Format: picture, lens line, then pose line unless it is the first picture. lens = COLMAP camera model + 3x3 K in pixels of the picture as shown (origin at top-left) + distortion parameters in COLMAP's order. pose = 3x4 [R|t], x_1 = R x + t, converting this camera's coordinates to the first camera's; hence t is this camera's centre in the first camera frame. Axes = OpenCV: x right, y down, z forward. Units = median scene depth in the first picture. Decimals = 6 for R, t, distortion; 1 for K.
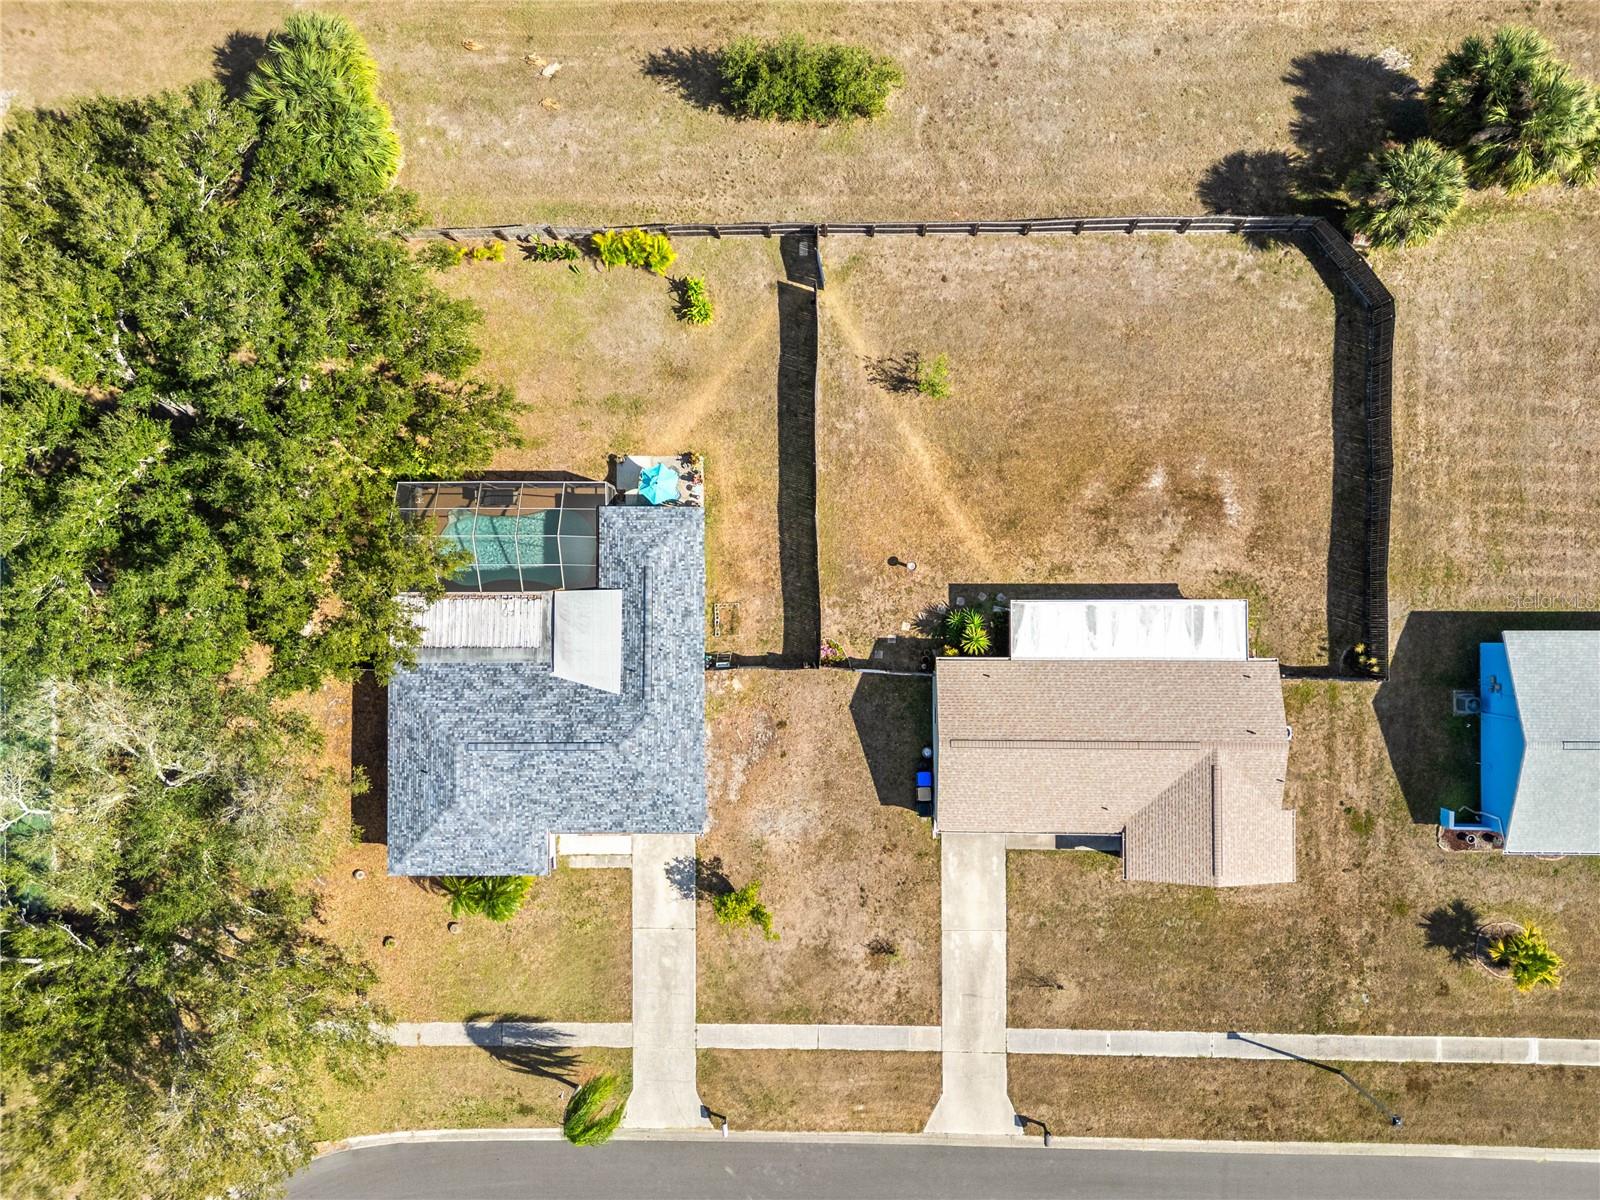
lens RADIAL K [[1144.5, 0, 798.1], [0, 1144.5, 590.8], [0, 0, 1]] dist [0.087058, -0.093294]
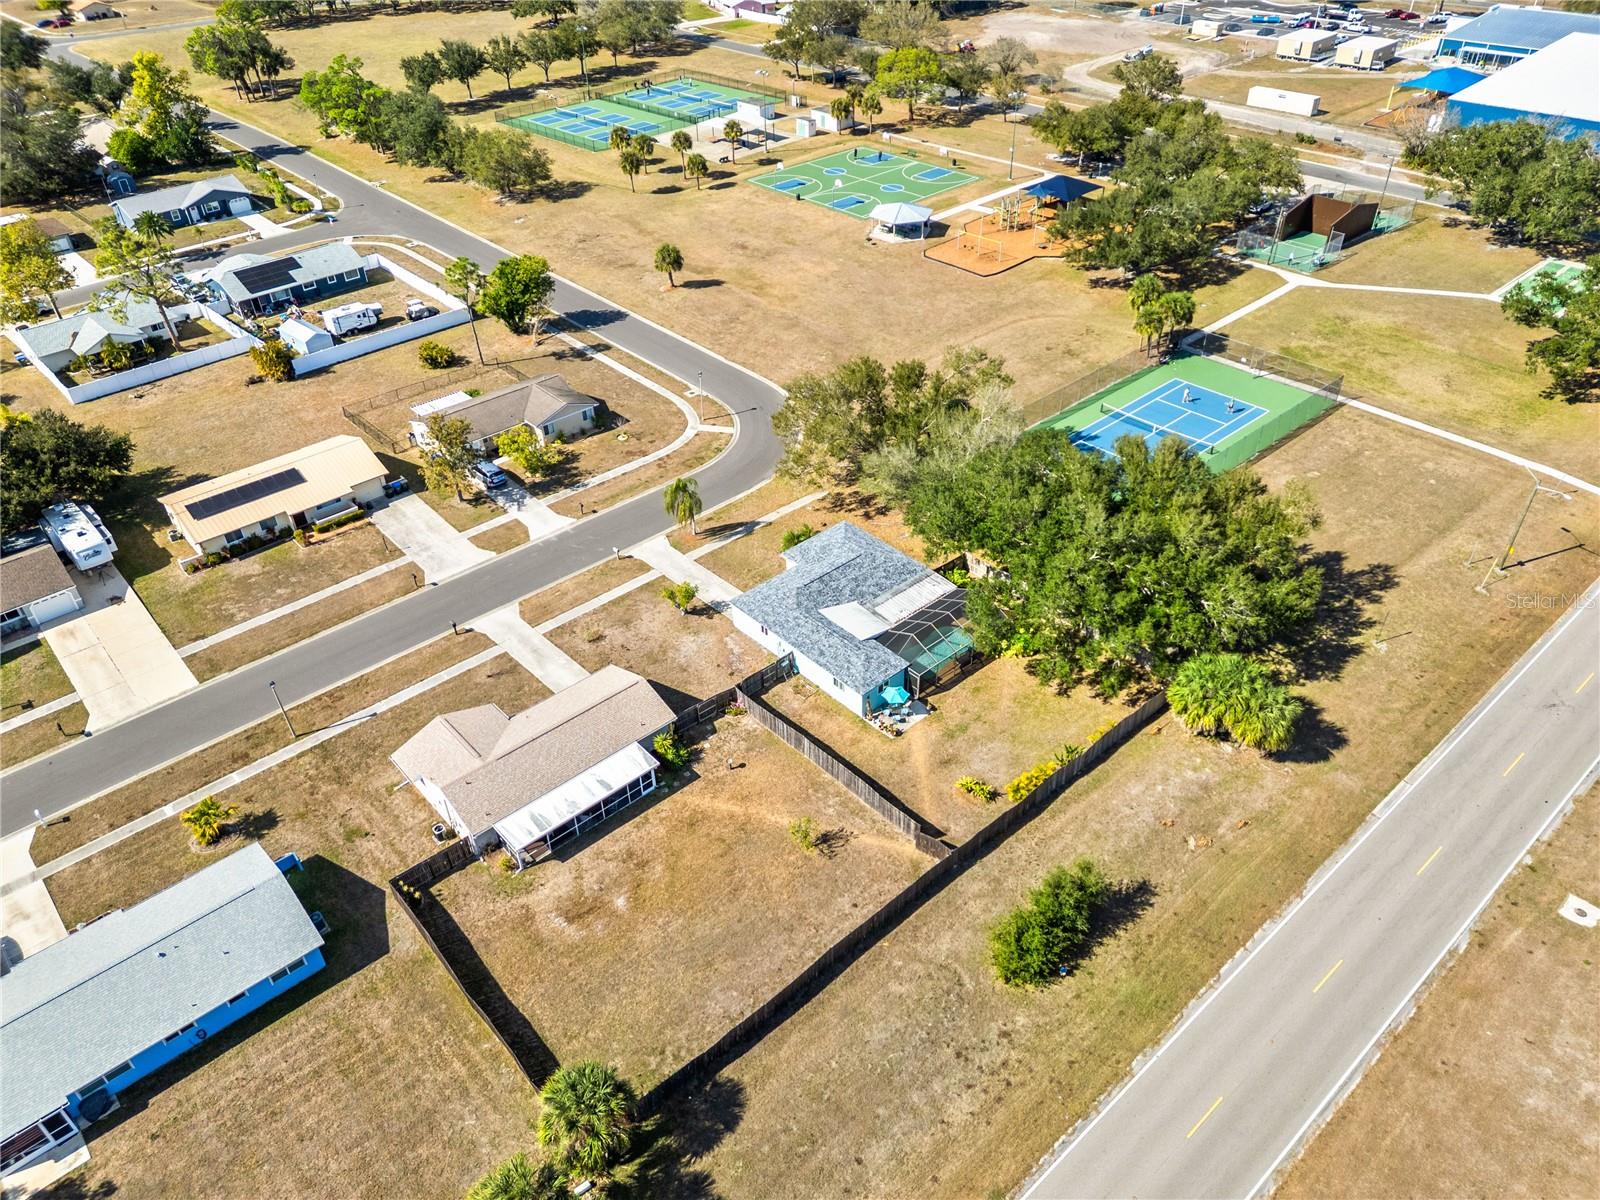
lens RADIAL K [[1144.5, 0, 798.1], [0, 1144.5, 590.8], [0, 0, 1]] dist [0.087058, -0.093294]
pose [[-0.746955, 0.432814, -0.504708, 0.648762], [-0.662882, -0.426073, 0.615669, -0.845030], [0.051428, 0.794440, 0.605162, -0.016708]]
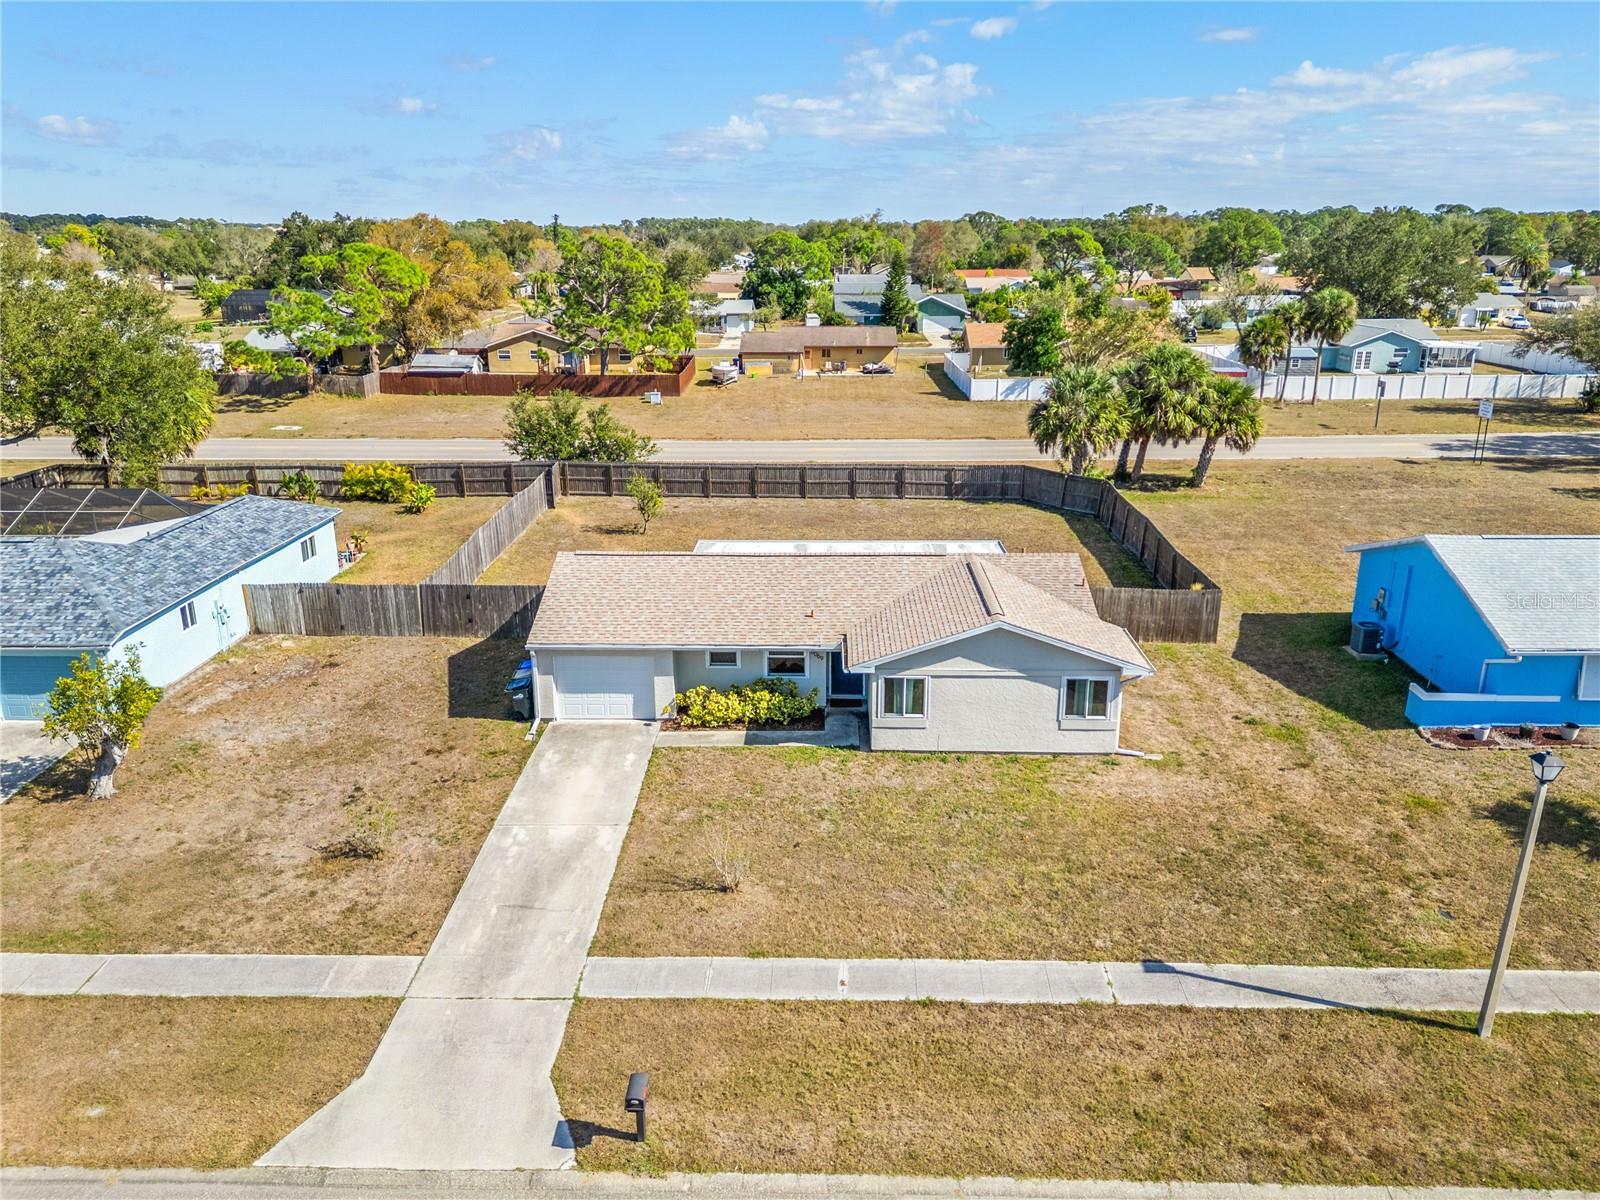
lens RADIAL K [[1165.5, 0, 797.8], [0, 1165.5, 583.4], [0, 0, 1]] dist [0.090326, -0.100078]
pose [[0.999138, 0.037593, -0.017617, 0.253863], [-0.027876, 0.293021, -0.955699, 0.722314], [-0.030765, 0.955367, 0.293817, 0.760042]]
